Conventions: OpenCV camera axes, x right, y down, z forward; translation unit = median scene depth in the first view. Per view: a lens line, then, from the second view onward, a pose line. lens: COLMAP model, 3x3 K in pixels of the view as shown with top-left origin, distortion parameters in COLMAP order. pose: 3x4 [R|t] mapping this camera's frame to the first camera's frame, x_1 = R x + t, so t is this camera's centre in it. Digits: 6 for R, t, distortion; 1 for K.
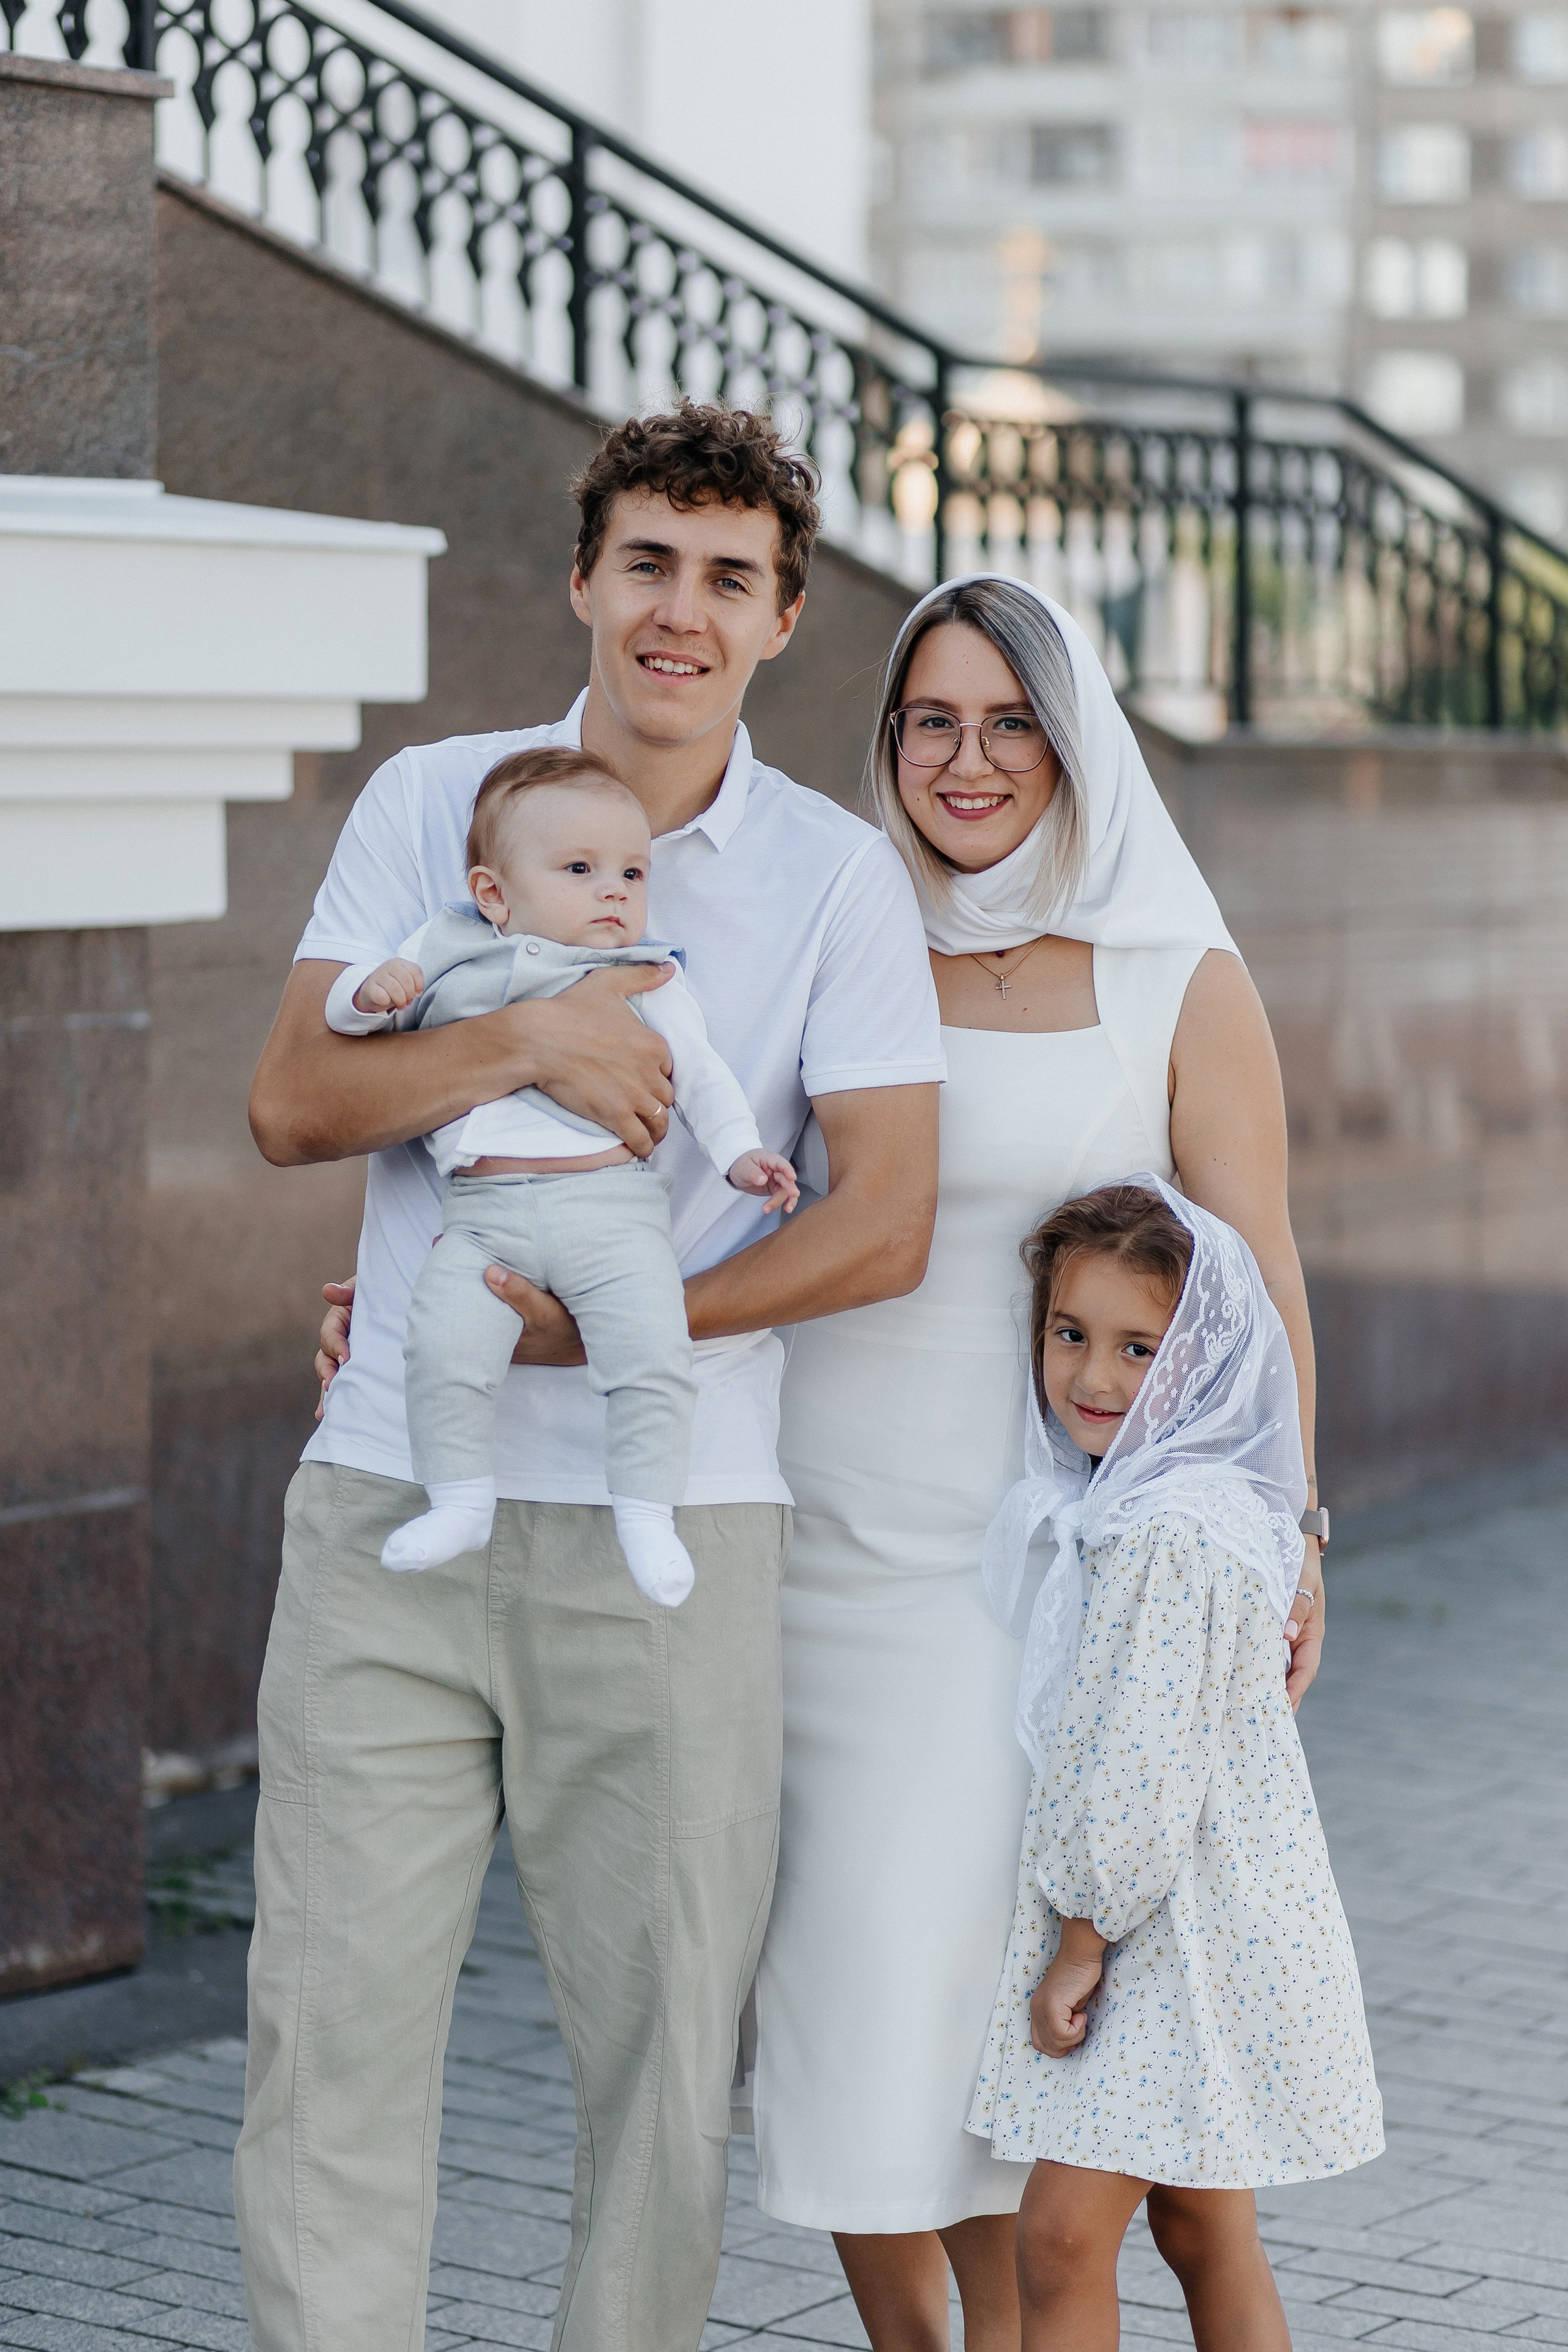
lens RADIAL K [[6441.2, 0, 588.2], [0, 6441.2, 1176.9], [0, 0, 1]] dist [0.104864, -4.757493]
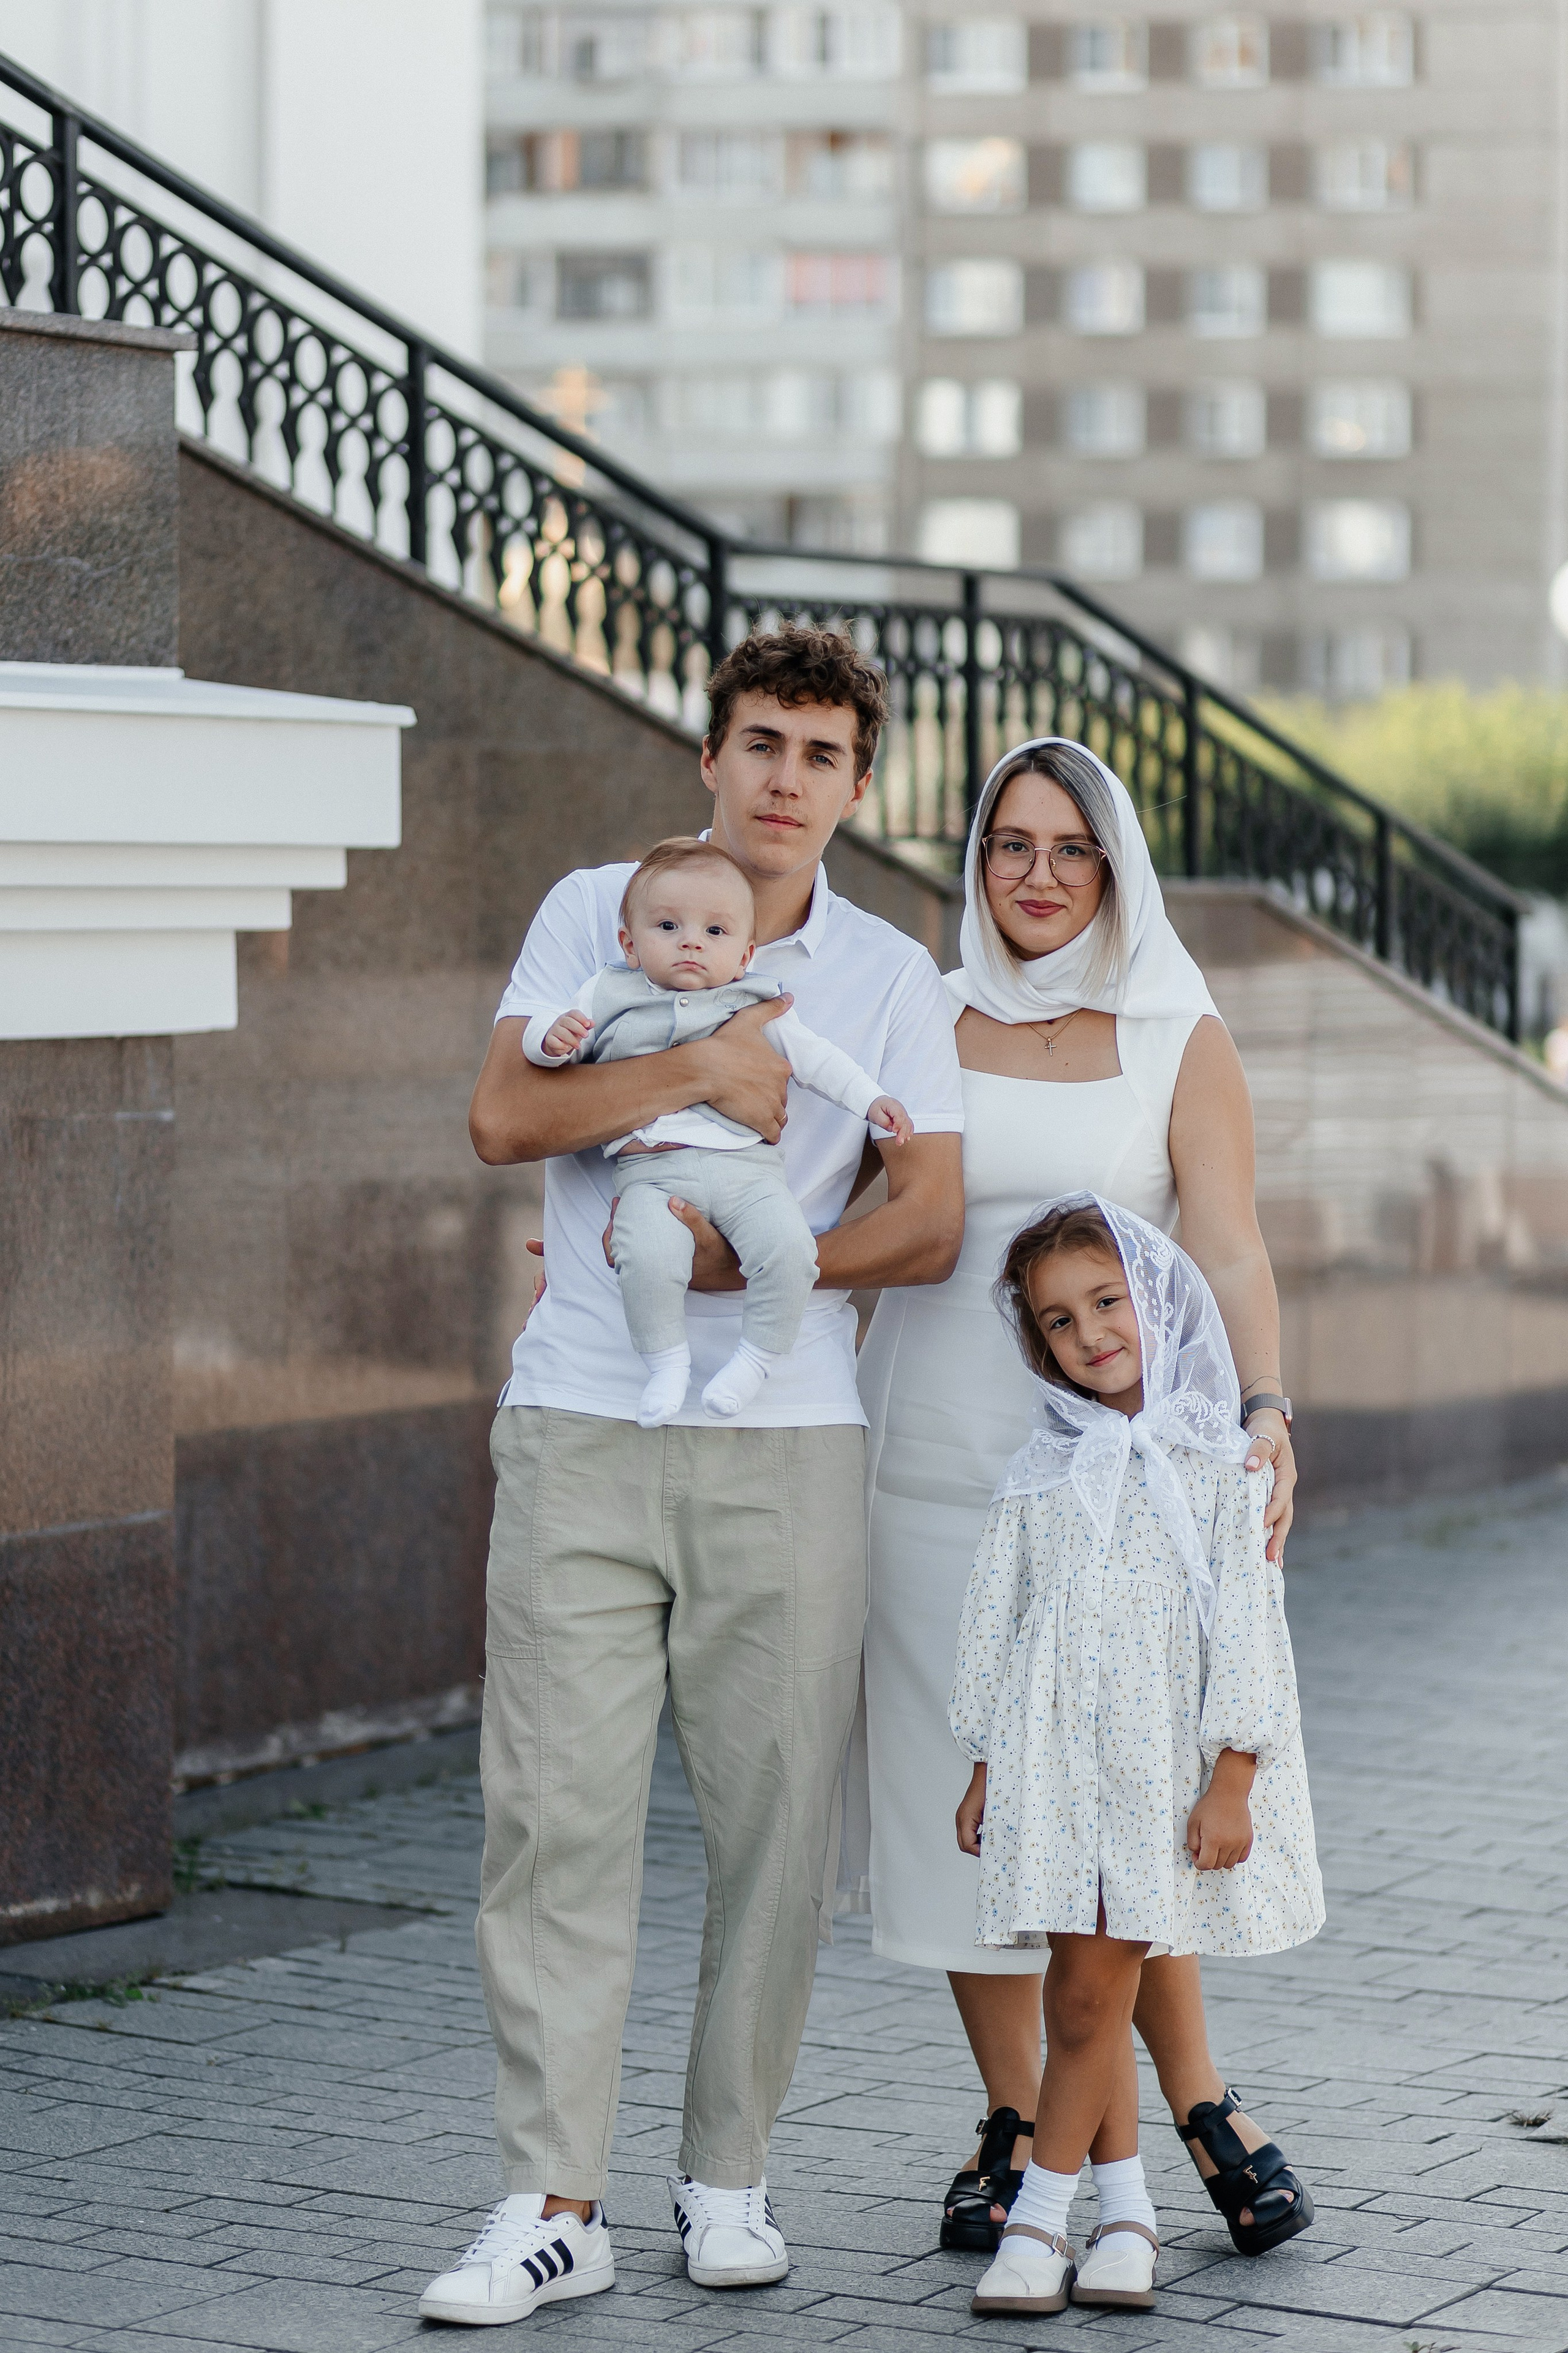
lens RADIAL K [[7955.5, 0, 784.0], [0, 7955.5, 1176.5], [0, 0, 1]] dist [1.129810, -49.191847]
pose [[0.991376, -0.009334, 0.130717, -0.152198], [0.013889, 0.999326, -0.033981, 0.039560], [-0.130311, 0.035503, 0.990837, -0.495464]]
